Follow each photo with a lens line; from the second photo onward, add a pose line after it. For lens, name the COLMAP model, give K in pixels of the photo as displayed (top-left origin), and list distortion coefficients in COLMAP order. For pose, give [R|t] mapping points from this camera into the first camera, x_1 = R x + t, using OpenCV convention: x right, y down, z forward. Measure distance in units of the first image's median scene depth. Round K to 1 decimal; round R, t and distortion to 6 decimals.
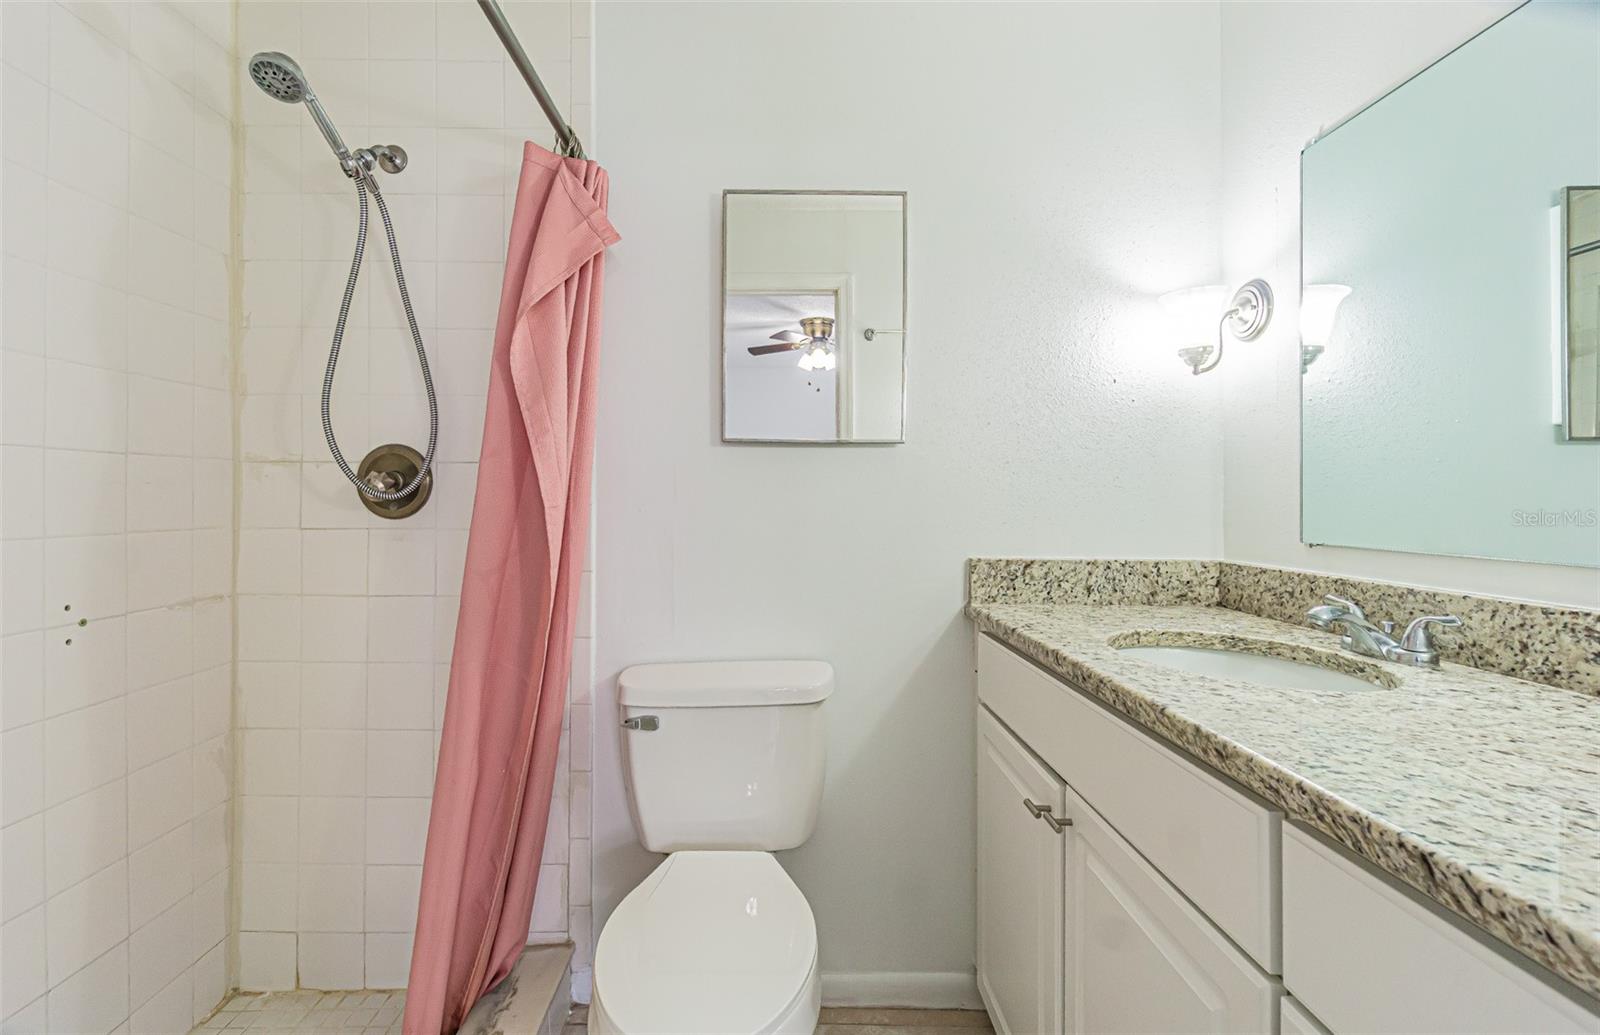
lens RADIAL K [[727.1, 0, 795.9], [0, 727.1, 490.0], [0, 0, 1]] dist [0.000298, 0.000034]
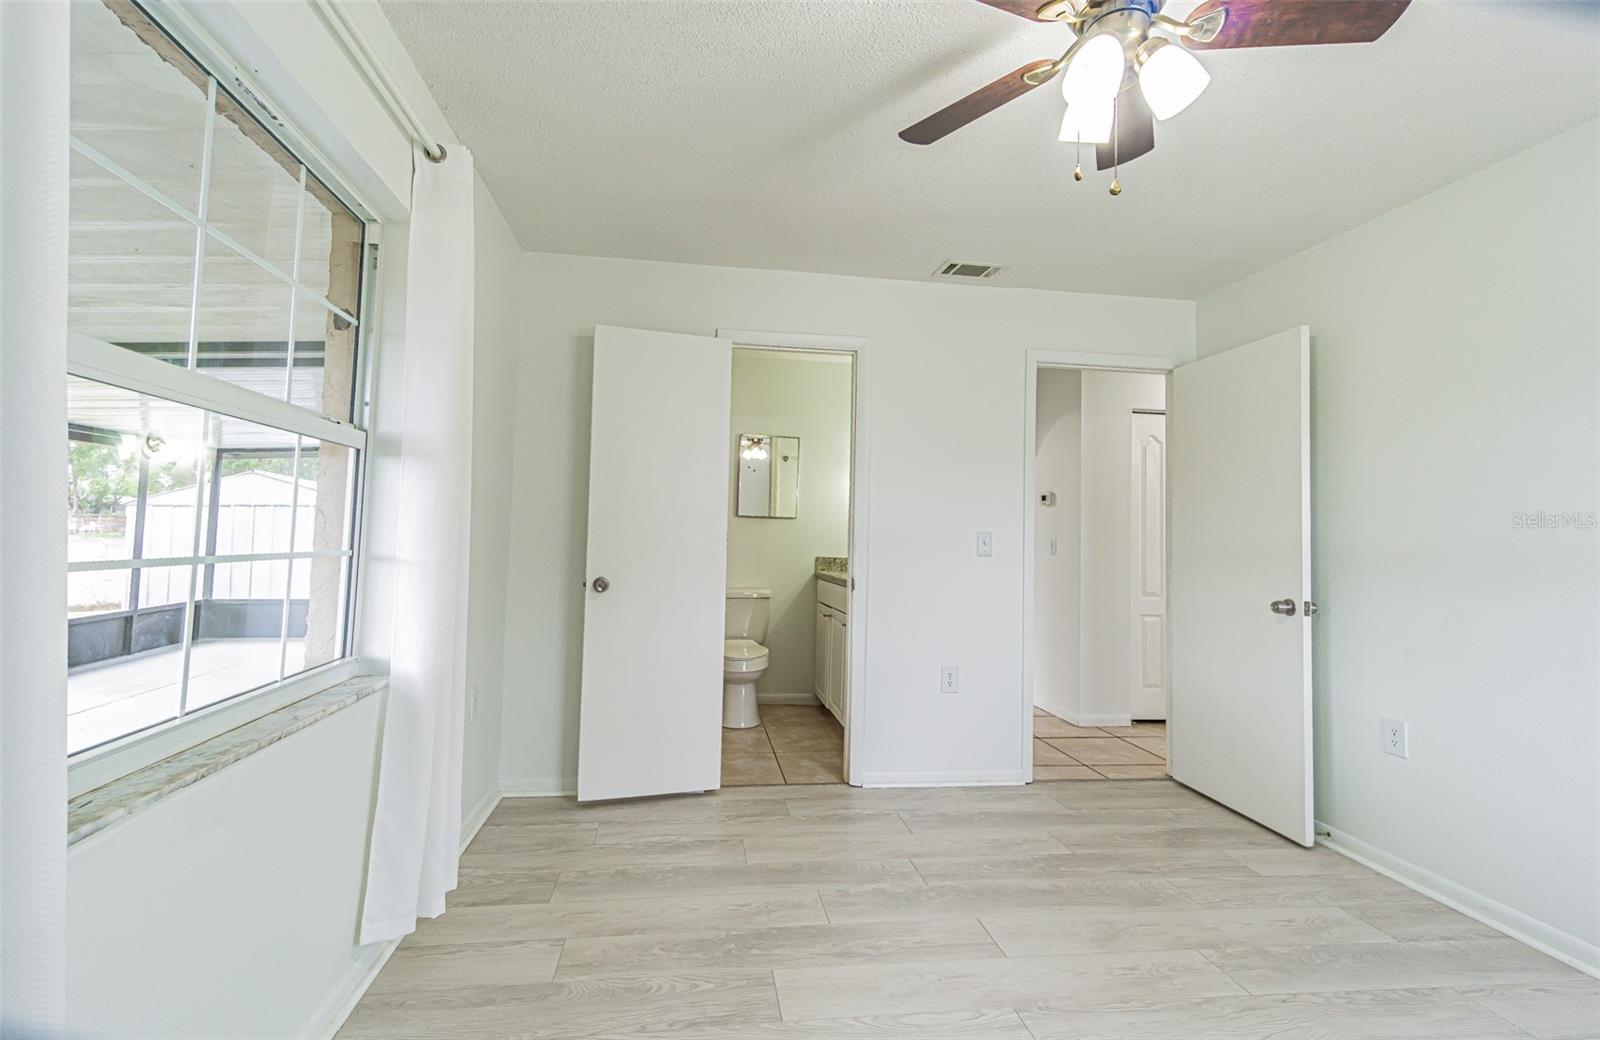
lens RADIAL K [[727.1, 0, 795.9], [0, 727.1, 492.5], [0, 0, 1]] dist [0.000298, 0.000034]
pose [[0.992647, 0.031240, 0.116947, -0.205362], [-0.024716, 0.998078, -0.056823, 0.001764], [-0.118497, 0.053515, 0.991511, -1.964264]]
